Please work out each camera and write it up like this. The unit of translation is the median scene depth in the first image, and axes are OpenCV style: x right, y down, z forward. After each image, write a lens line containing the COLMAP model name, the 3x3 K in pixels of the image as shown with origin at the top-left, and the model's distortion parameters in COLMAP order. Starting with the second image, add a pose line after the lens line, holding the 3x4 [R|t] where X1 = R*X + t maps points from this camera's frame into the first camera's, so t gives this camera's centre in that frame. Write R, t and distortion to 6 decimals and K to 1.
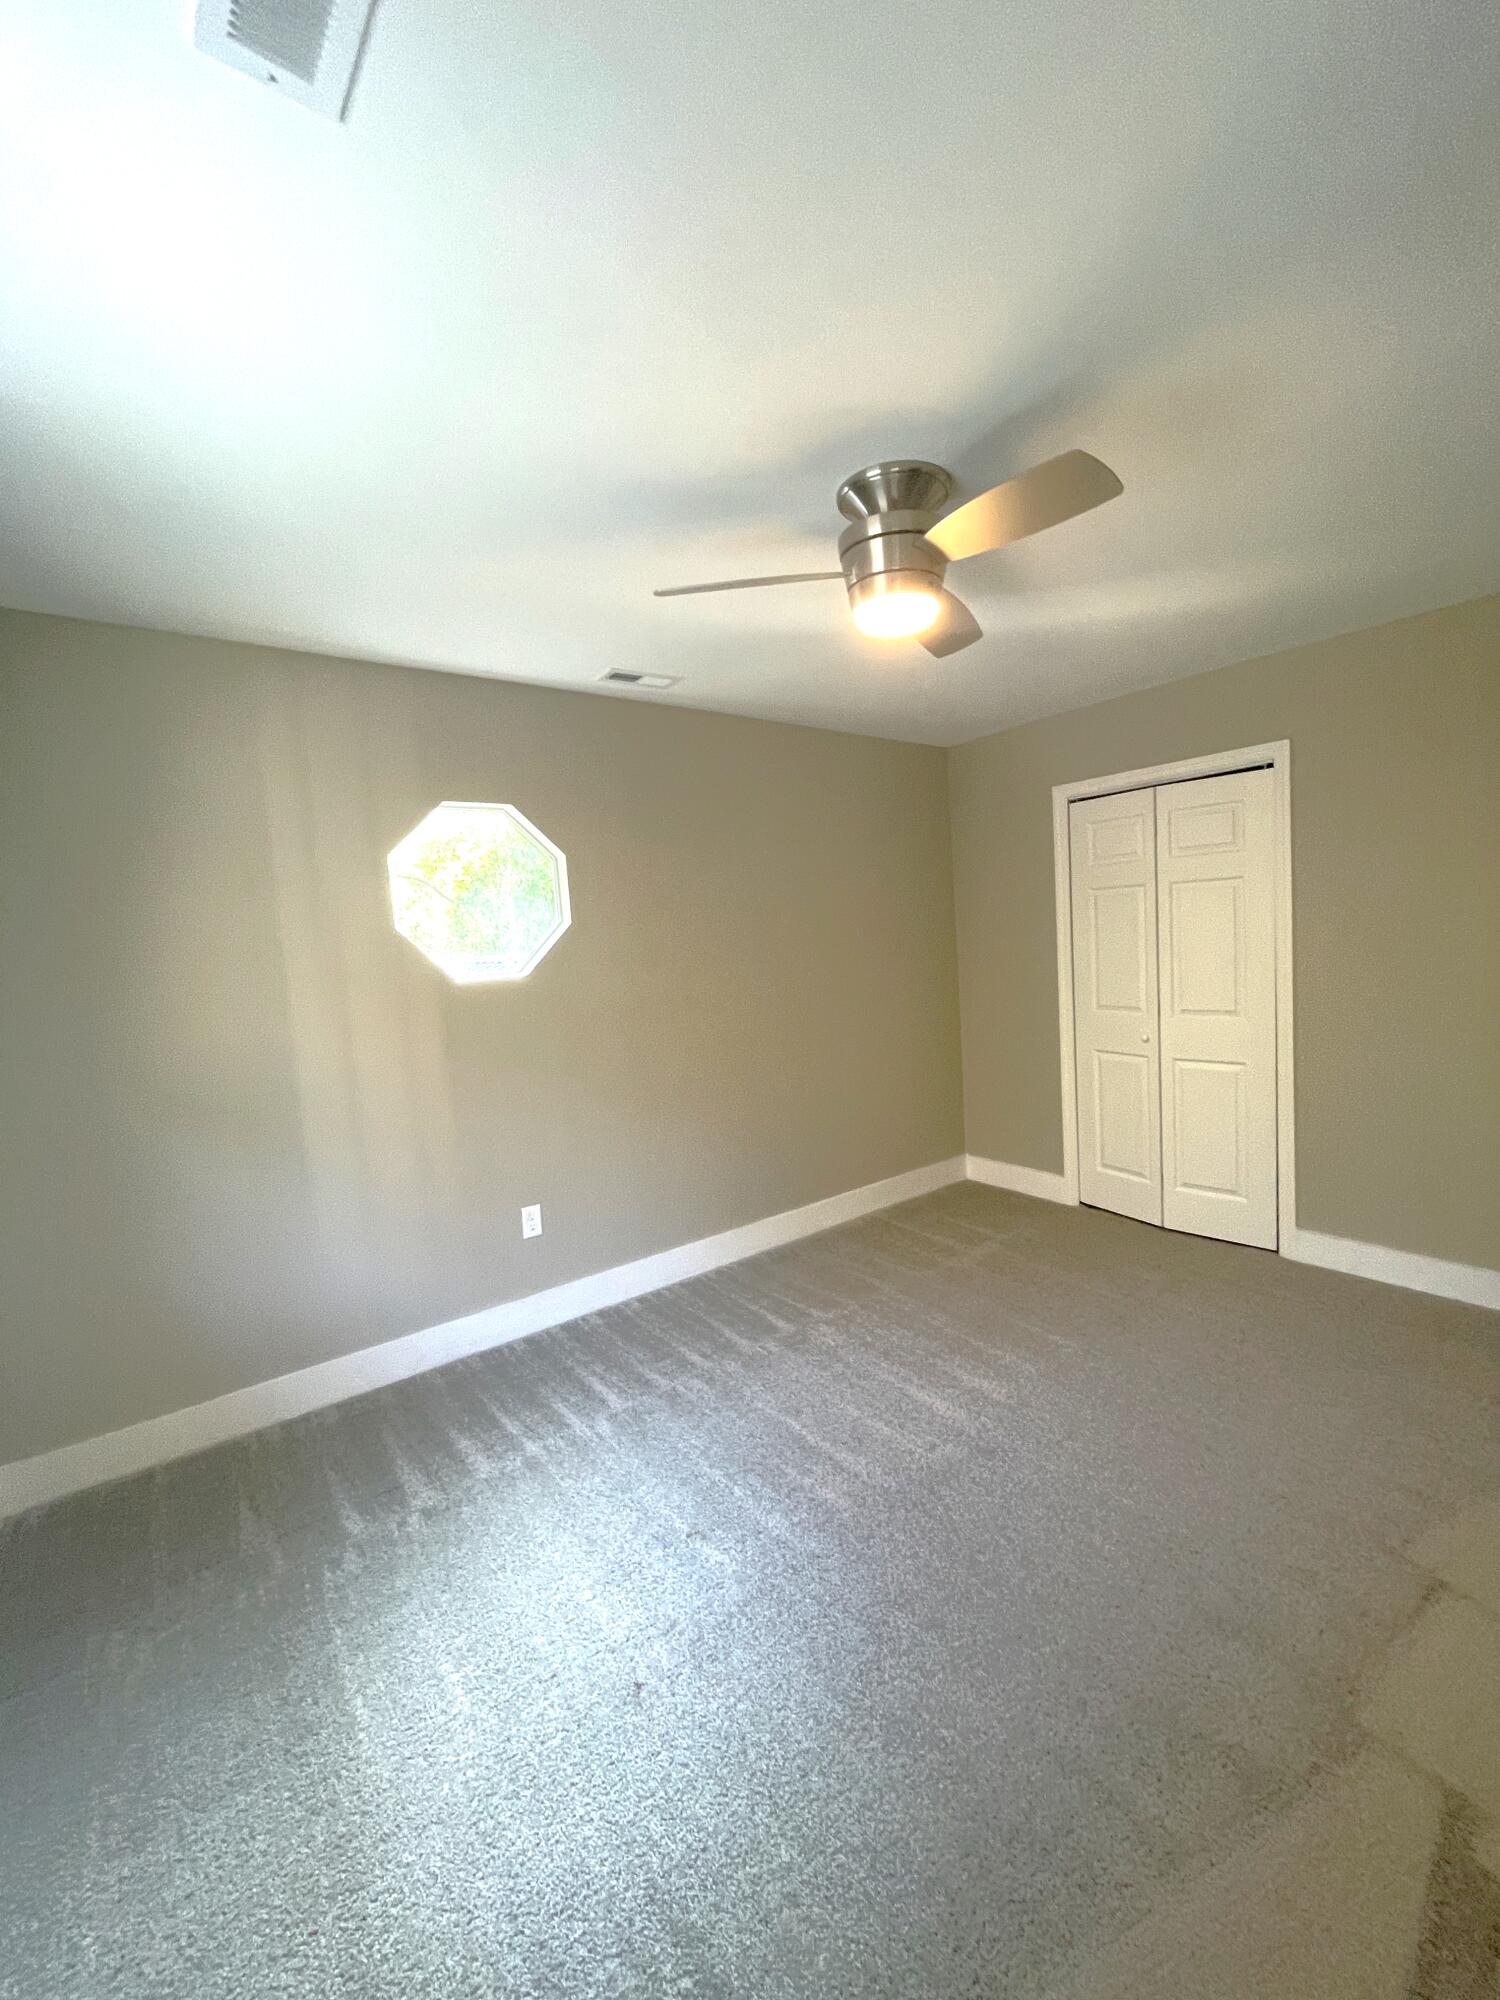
lens RADIAL K [[816.7, 0, 750.0], [0, 816.7, 1000.0], [0, 0, 1]] dist [-0.000508, -0.000121]
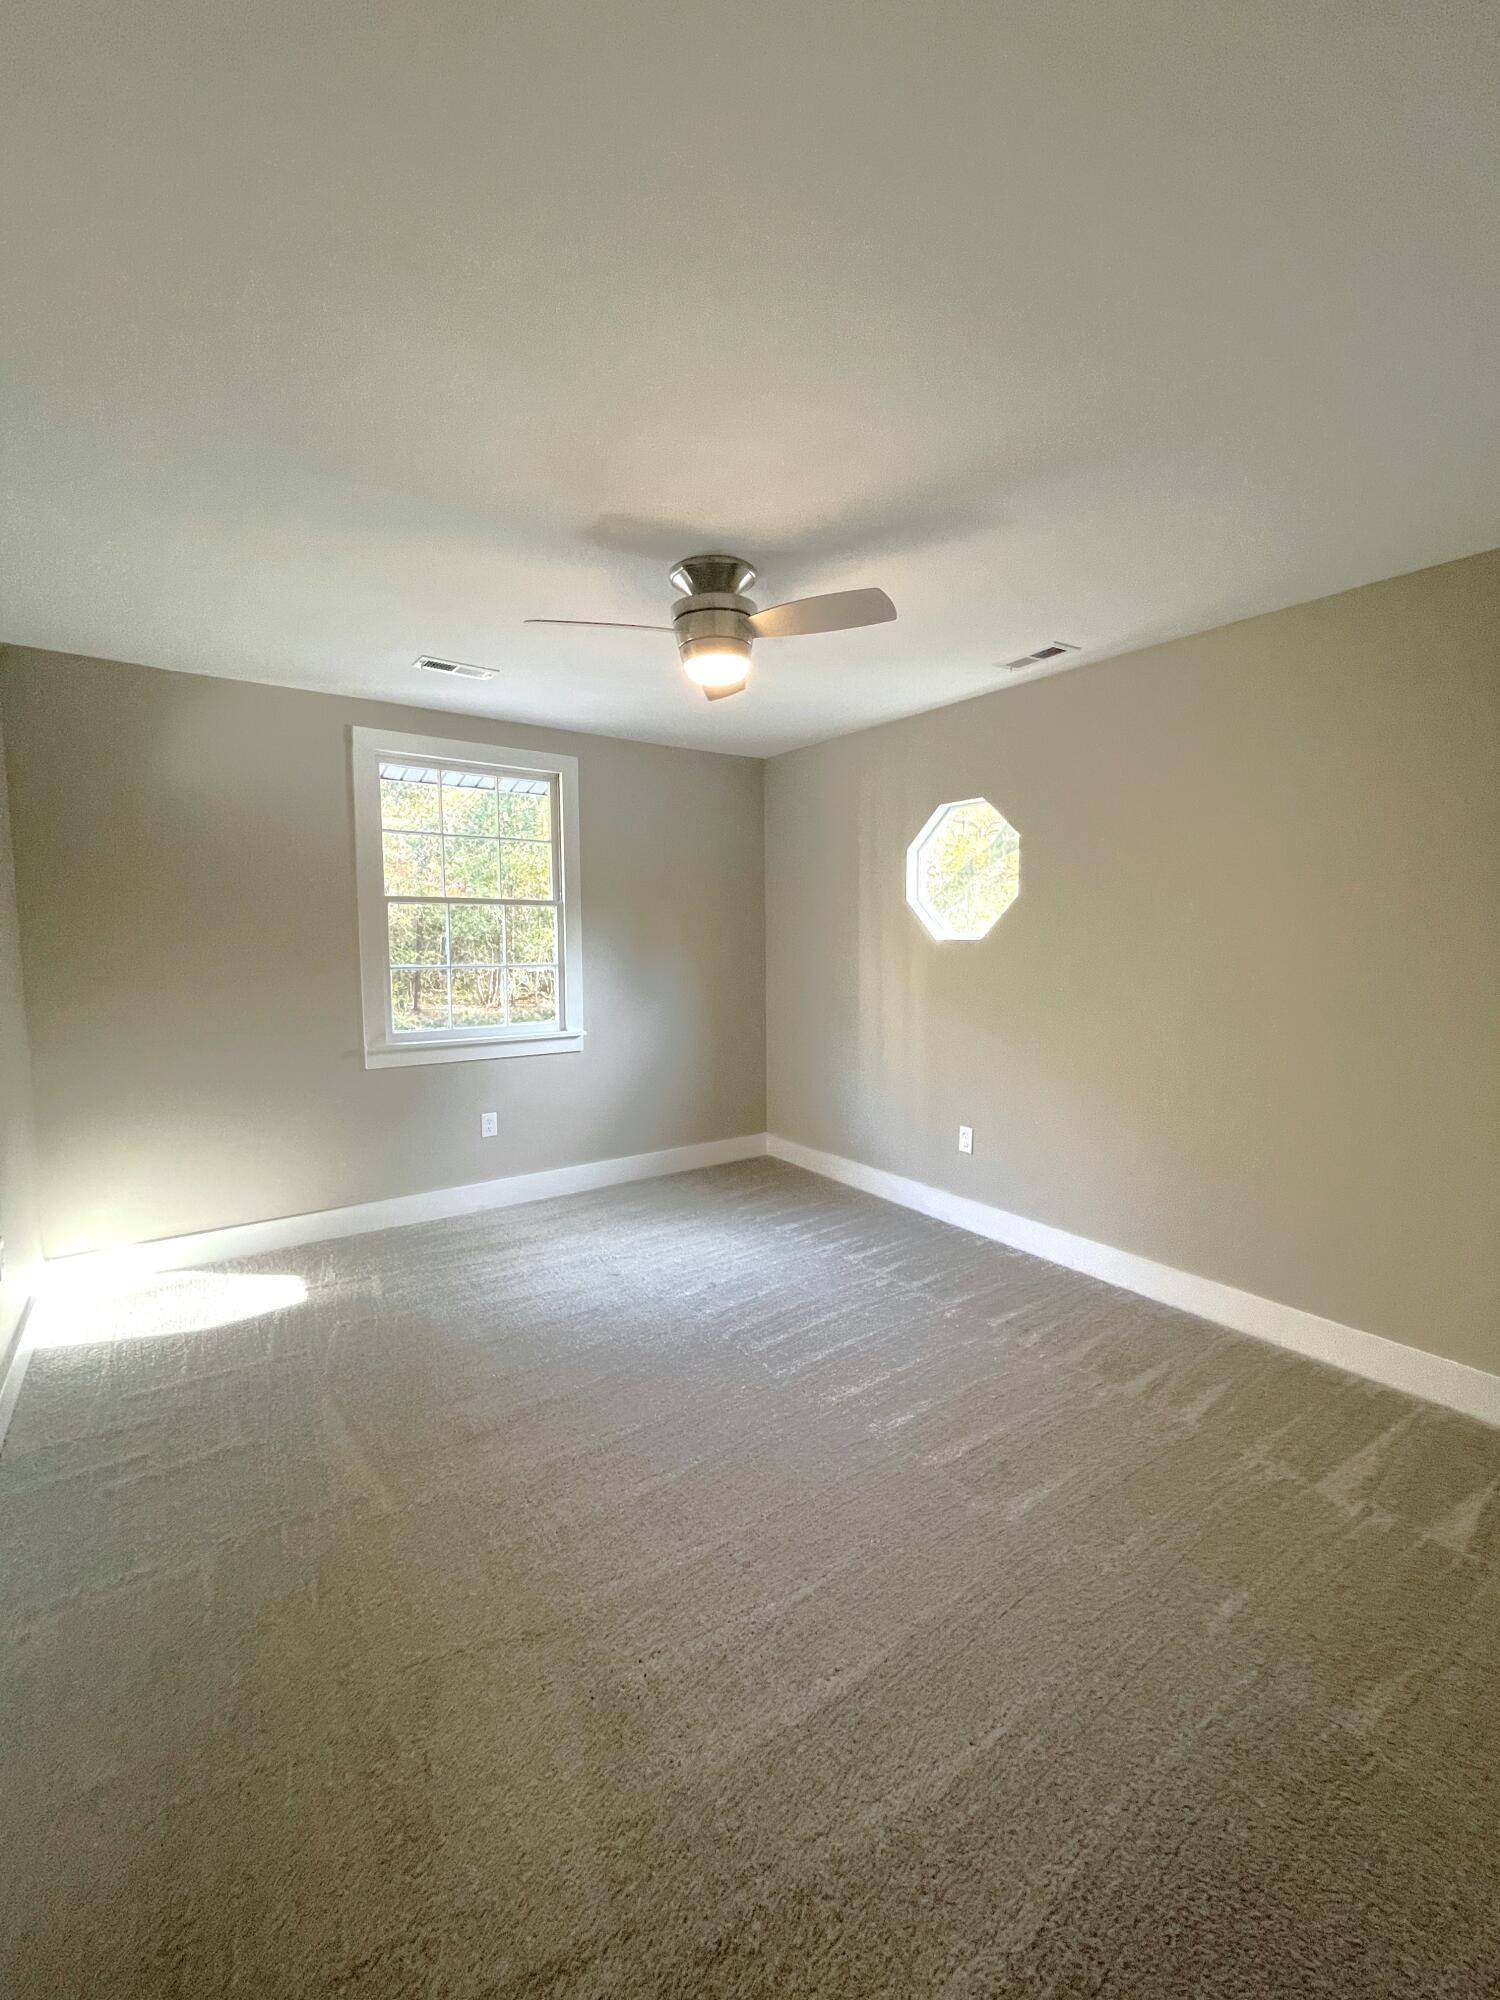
lens RADIAL K [[816.7, 0, 750.0], [0, 816.7, 1000.0], [0, 0, 1]] dist [-0.000508, -0.000121]
pose [[-0.052956, 0.139967, -0.988739, 0.946462], [-0.058090, 0.988020, 0.142977, -0.095663], [0.996906, 0.065008, -0.044191, 0.718326]]
